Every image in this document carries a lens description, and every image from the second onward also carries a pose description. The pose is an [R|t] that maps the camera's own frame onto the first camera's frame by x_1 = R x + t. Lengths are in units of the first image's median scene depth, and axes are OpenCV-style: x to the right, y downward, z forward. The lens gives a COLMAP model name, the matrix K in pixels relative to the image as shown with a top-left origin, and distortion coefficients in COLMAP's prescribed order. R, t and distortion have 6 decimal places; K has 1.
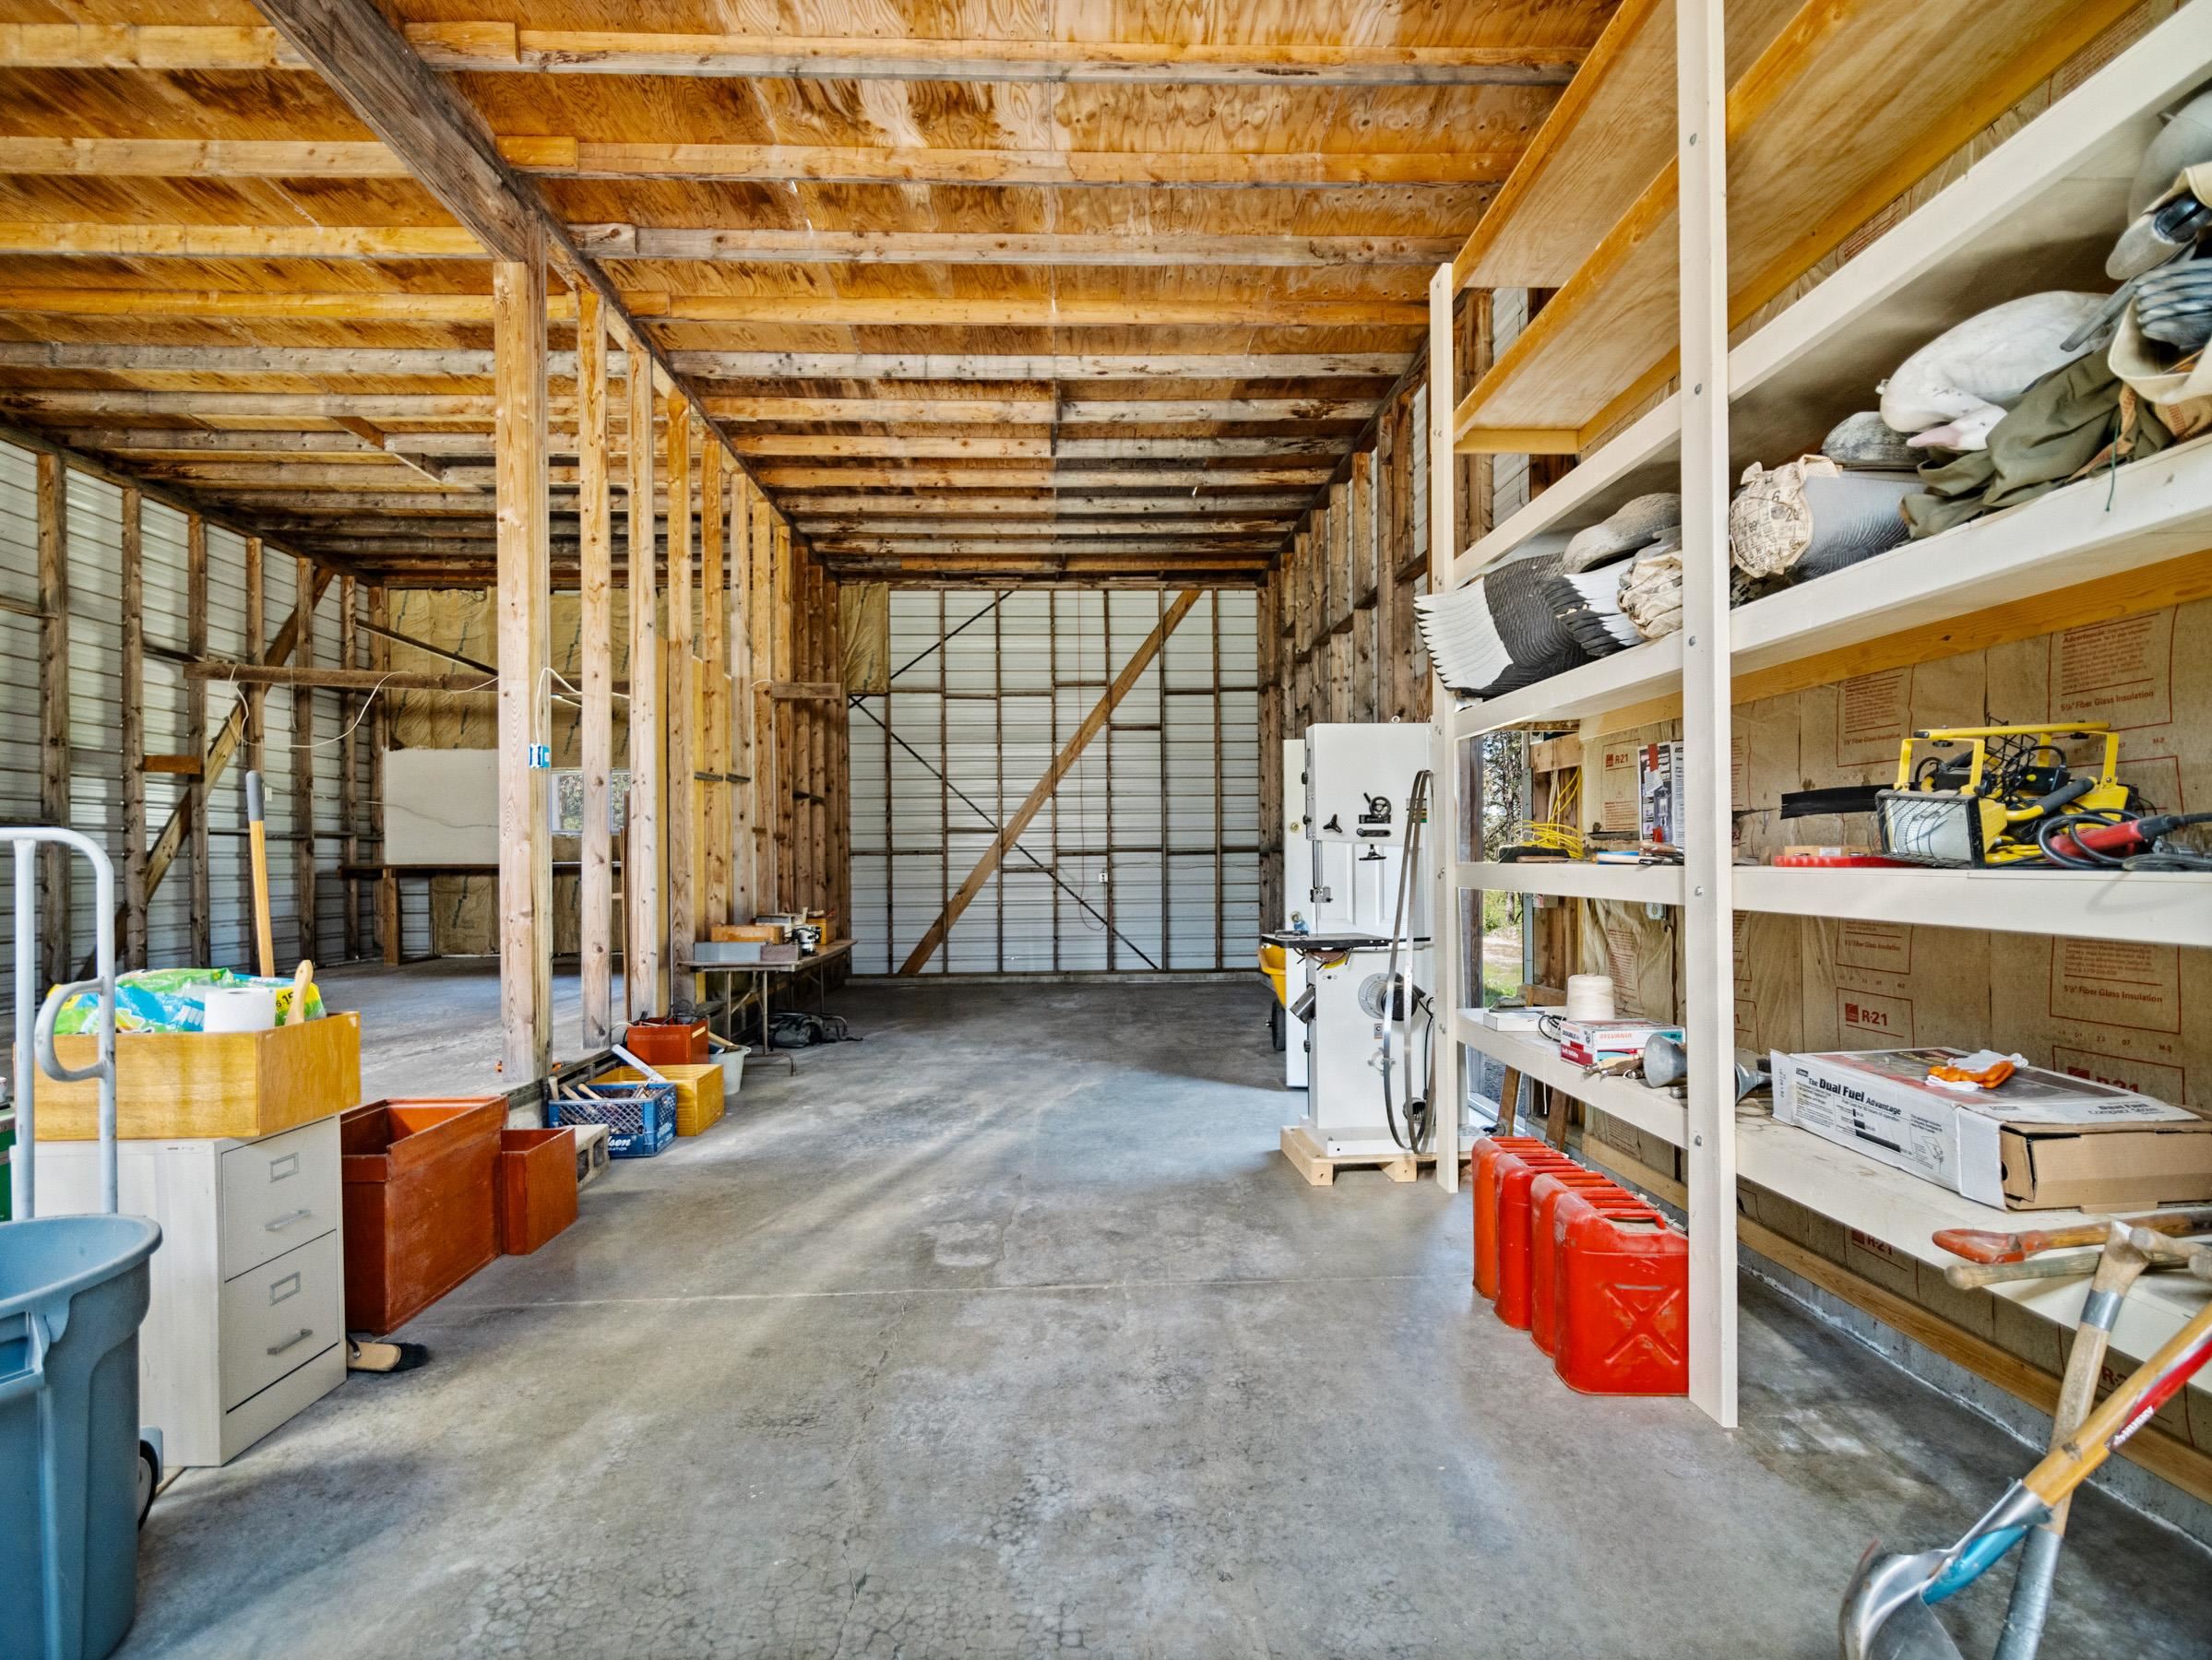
lens RADIAL K [[1004.7, 0, 1099.0], [0, 1004.7, 864.8], [0, 0, 1]] dist [-0.001686, -0.000381]
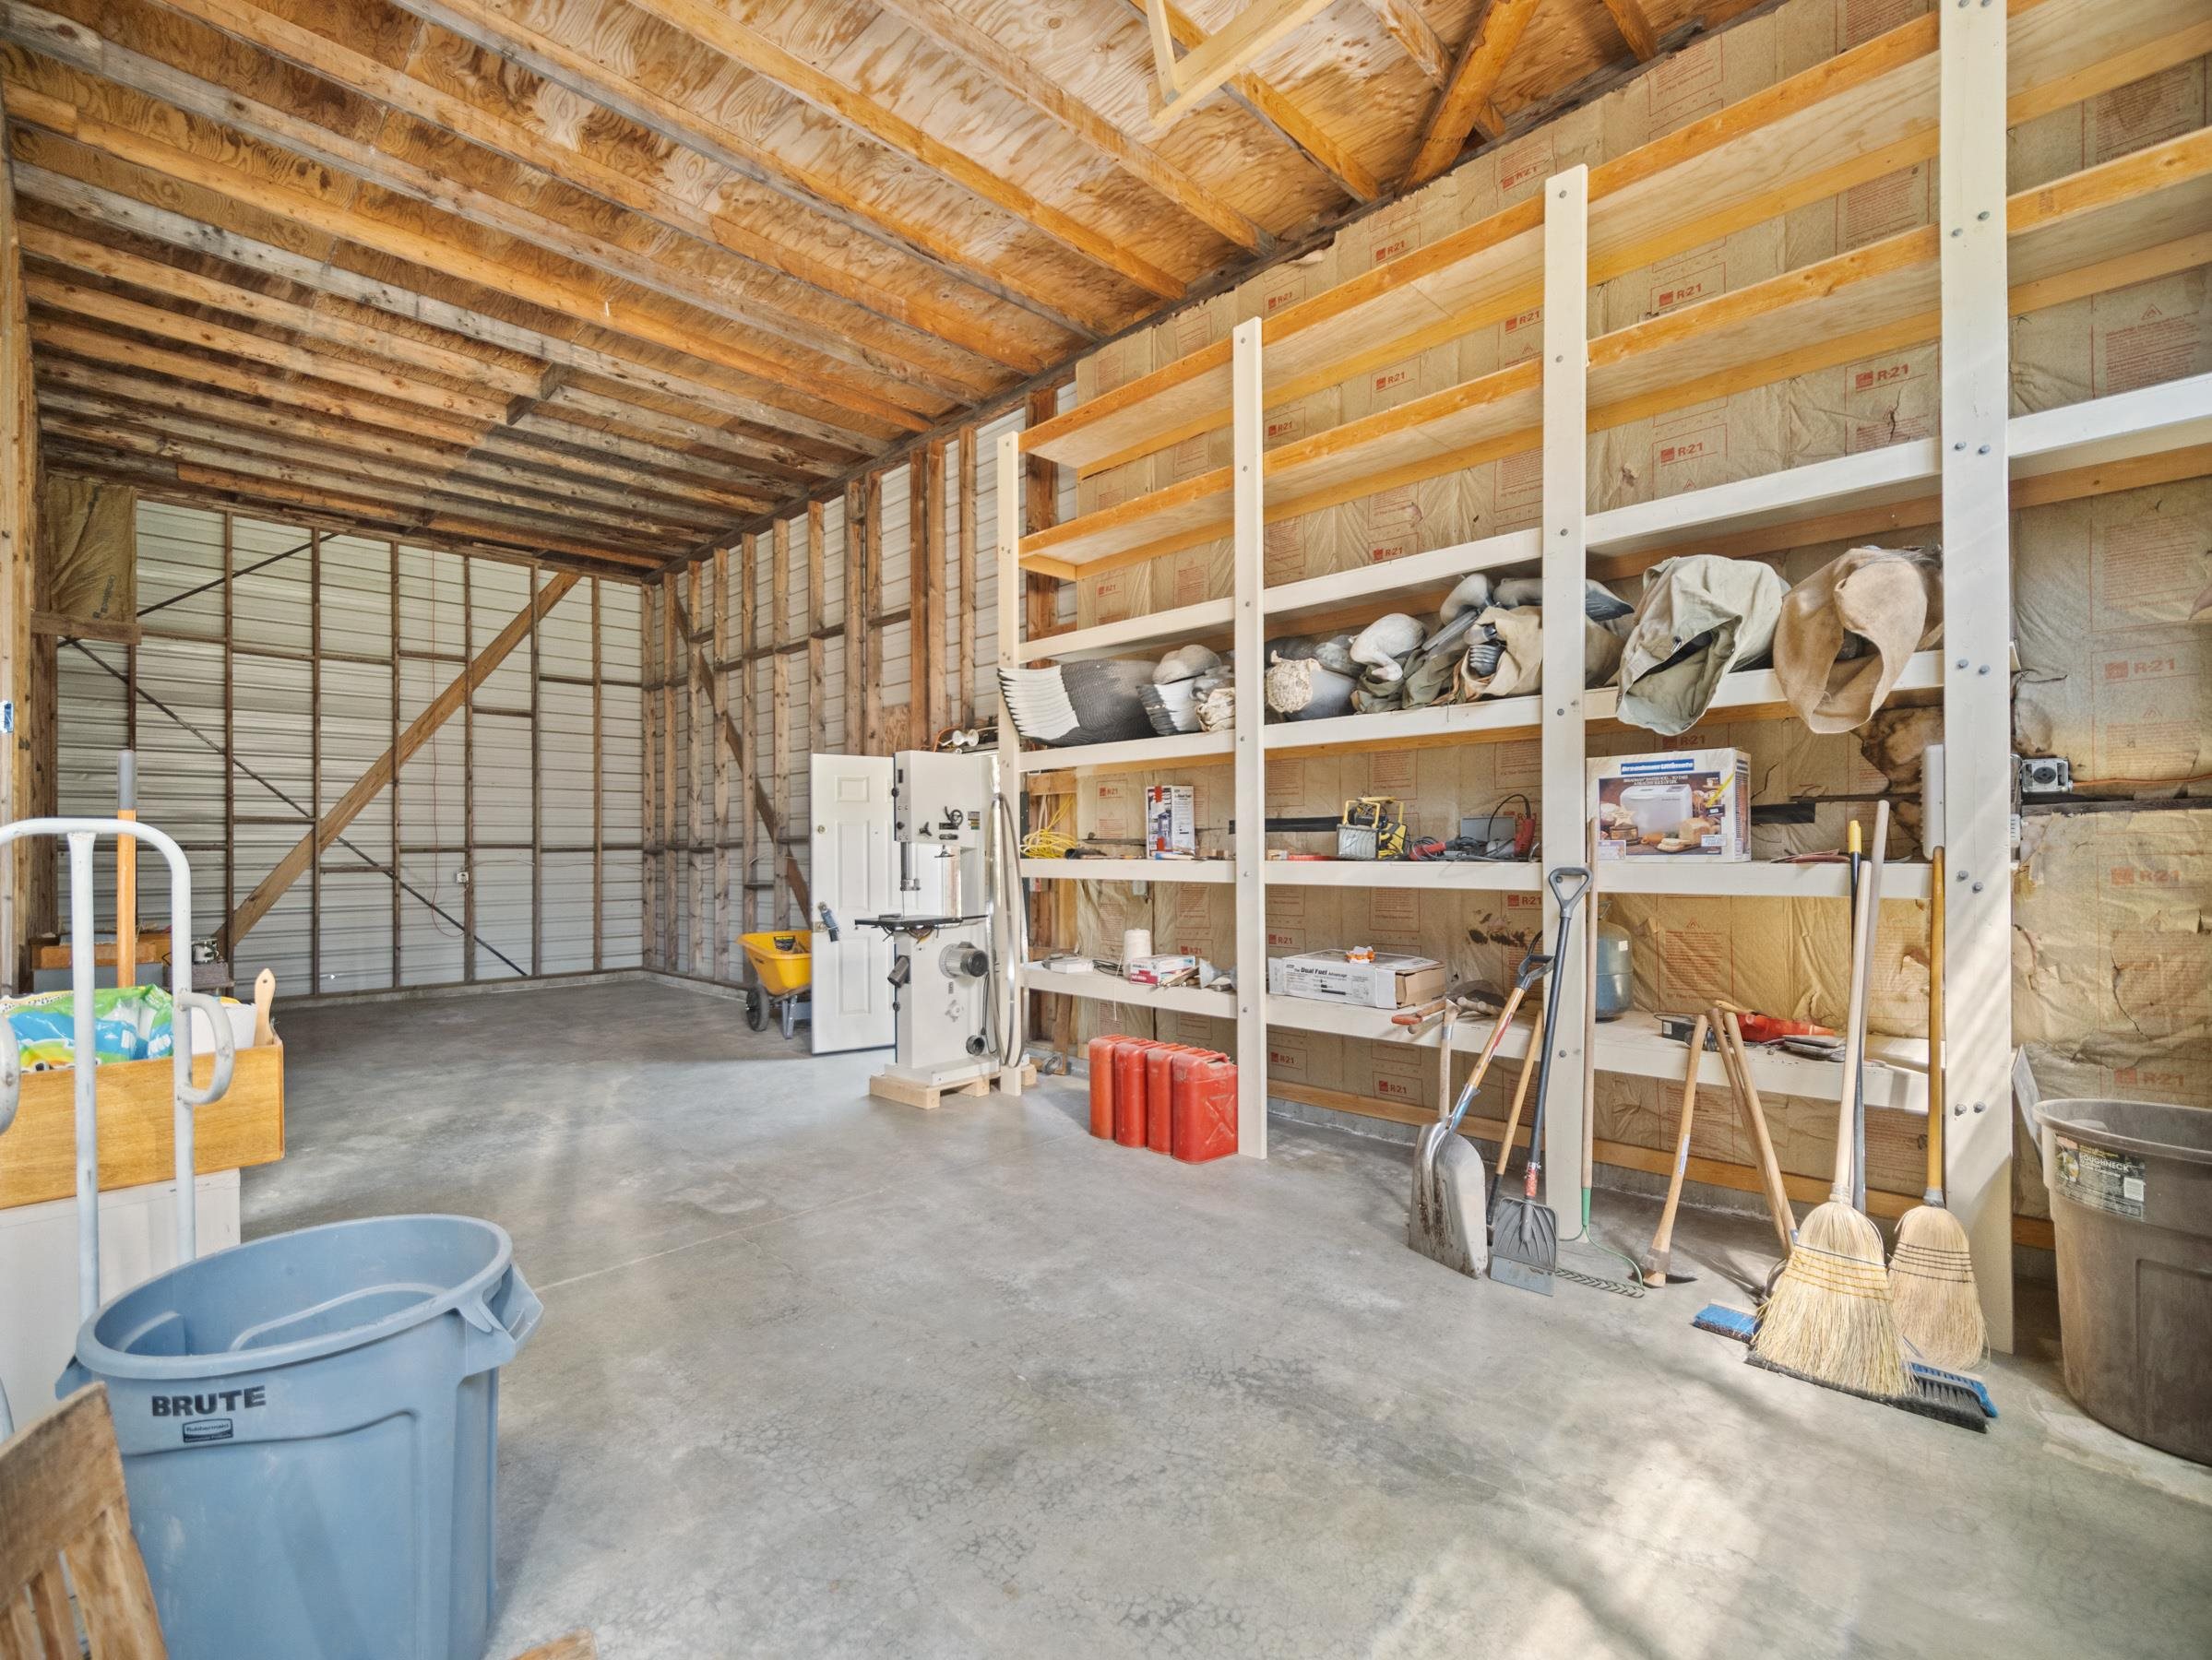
lens RADIAL K [[1000.0, 0, 1104.6], [0, 1000.0, 852.1], [0, 0, 1]] dist [0.000780, -0.000507]
pose [[0.731511, 0.004054, 0.681817, -0.212696], [0.003026, 0.999953, -0.009193, 0.000390], [-0.681823, 0.008788, 0.731465, -0.042259]]
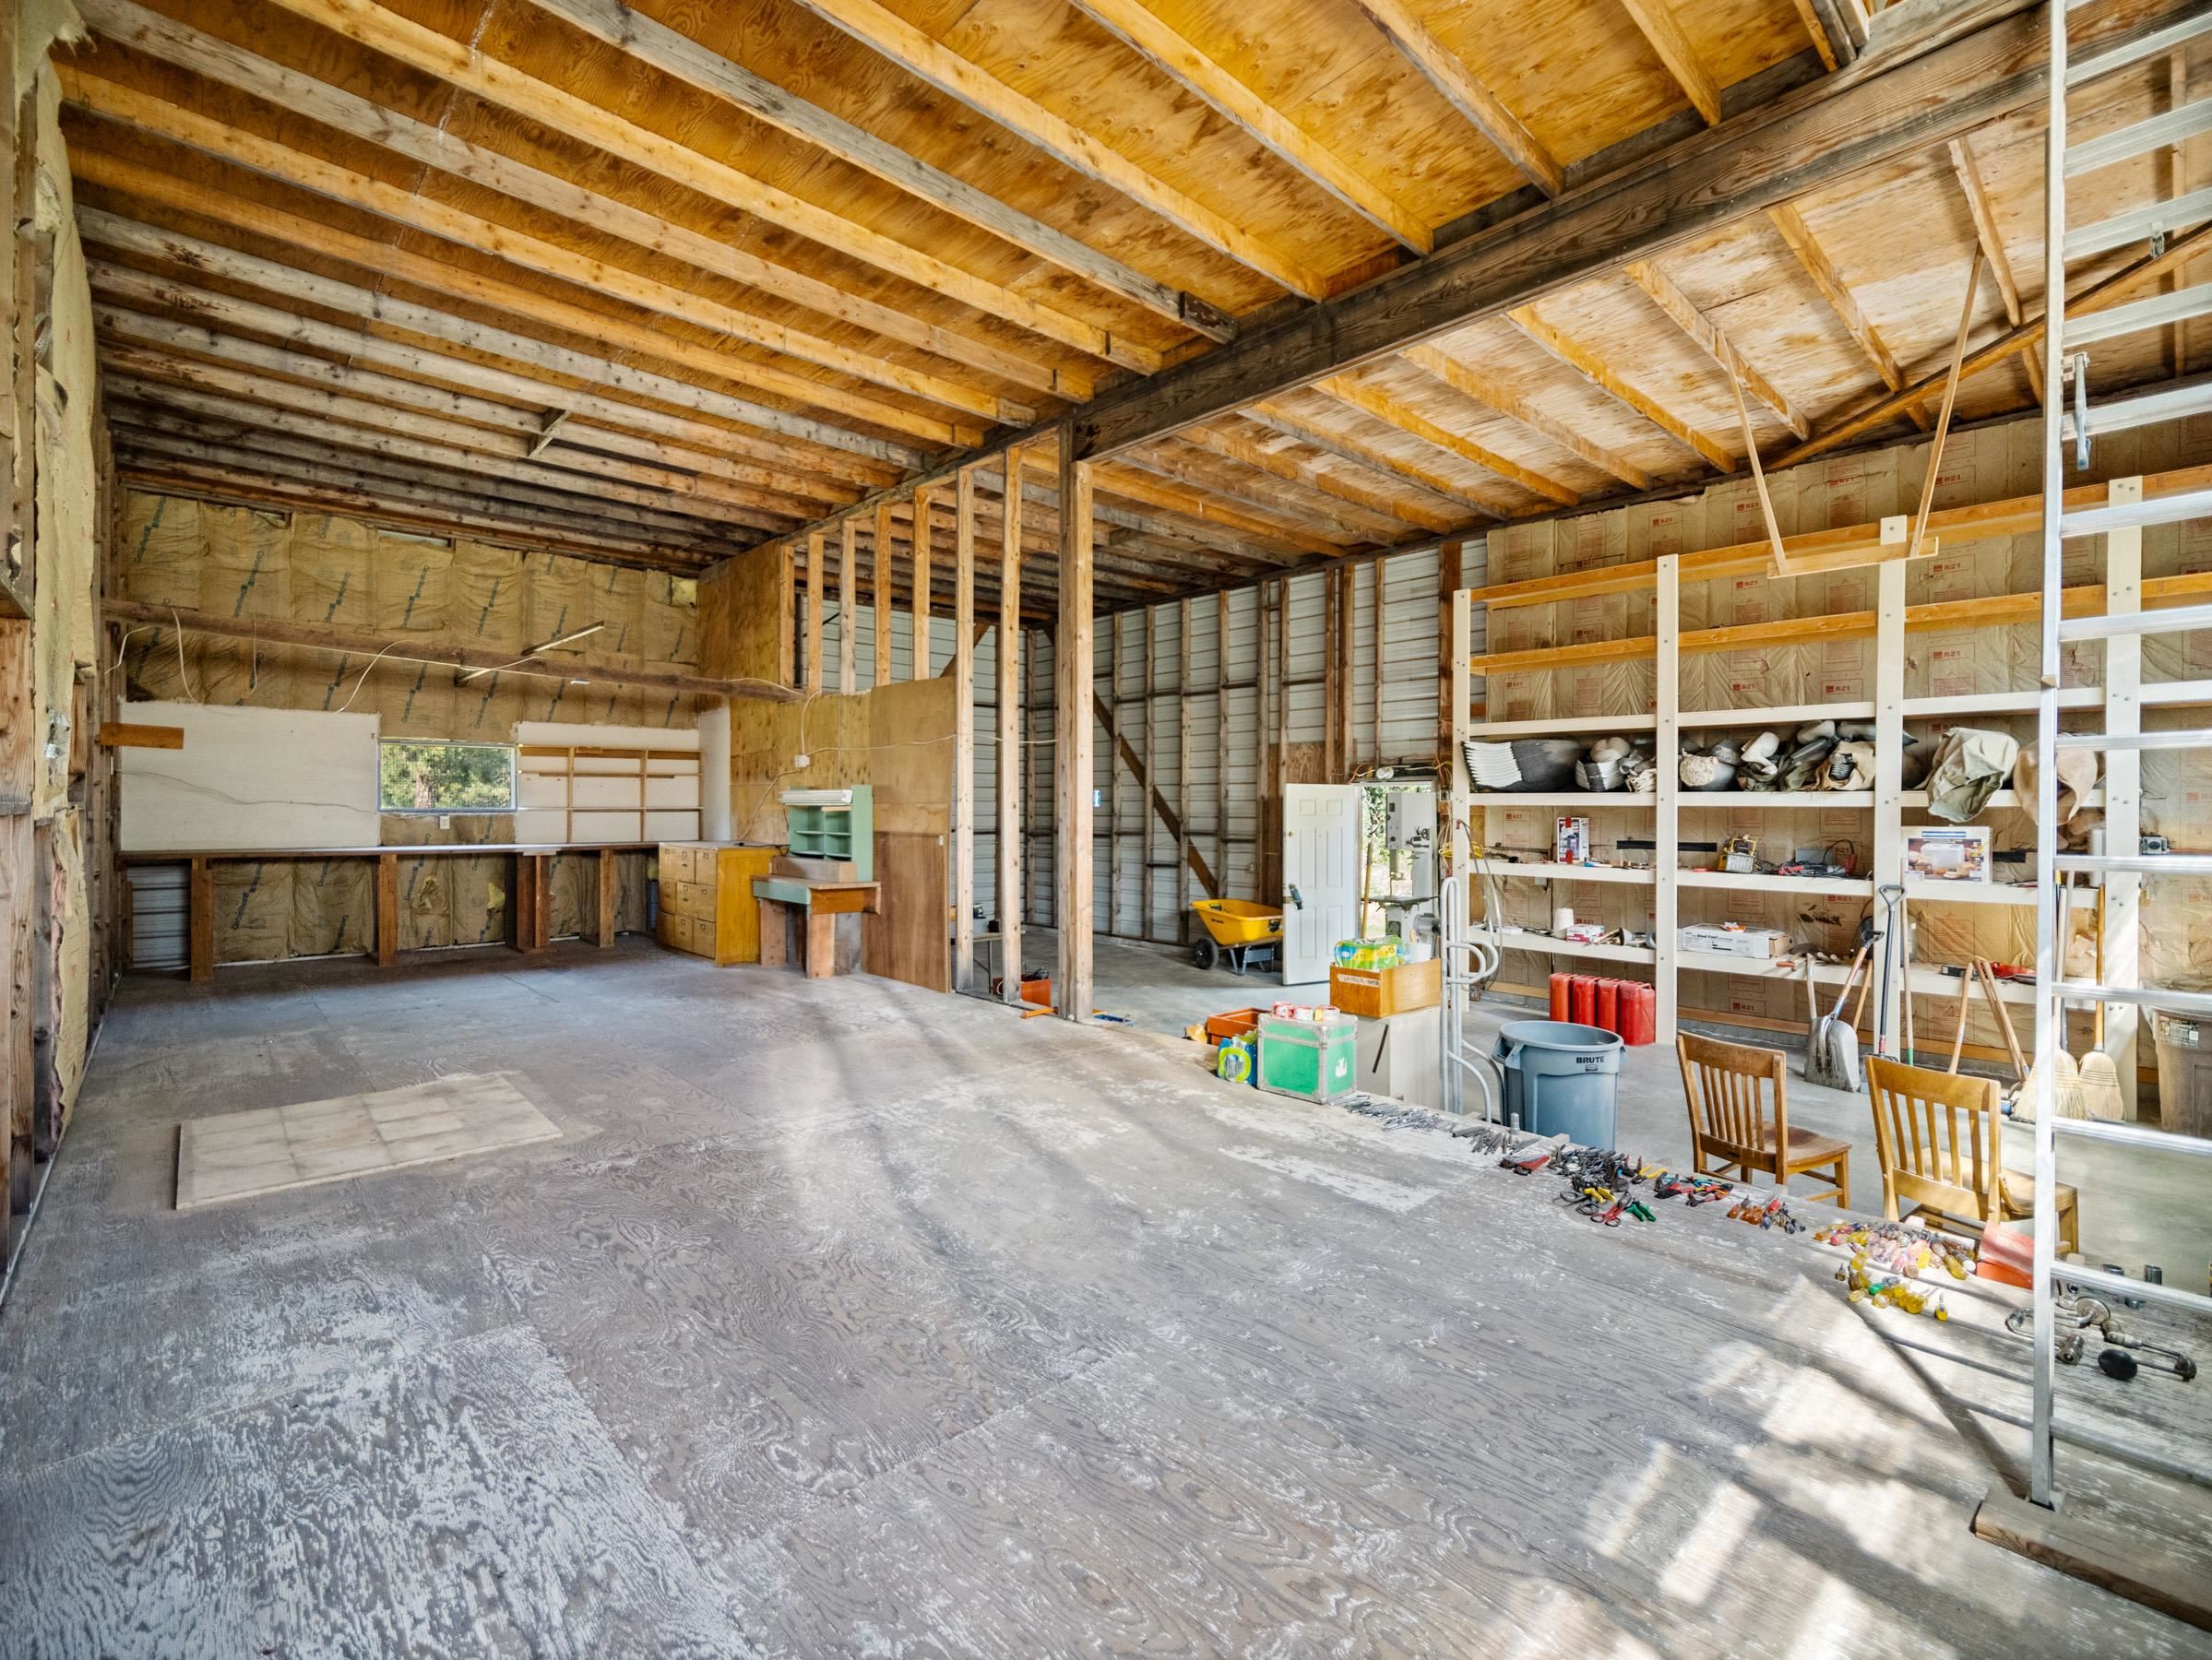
lens RADIAL K [[1008.9, 0, 1101.2], [0, 1008.9, 809.8], [0, 0, 1]] dist [-0.001283, 0.000082]
pose [[0.760346, 0.013290, 0.649382, -0.706112], [-0.010849, 0.999911, -0.007761, -0.037079], [-0.649428, -0.001144, 0.760423, -0.066032]]
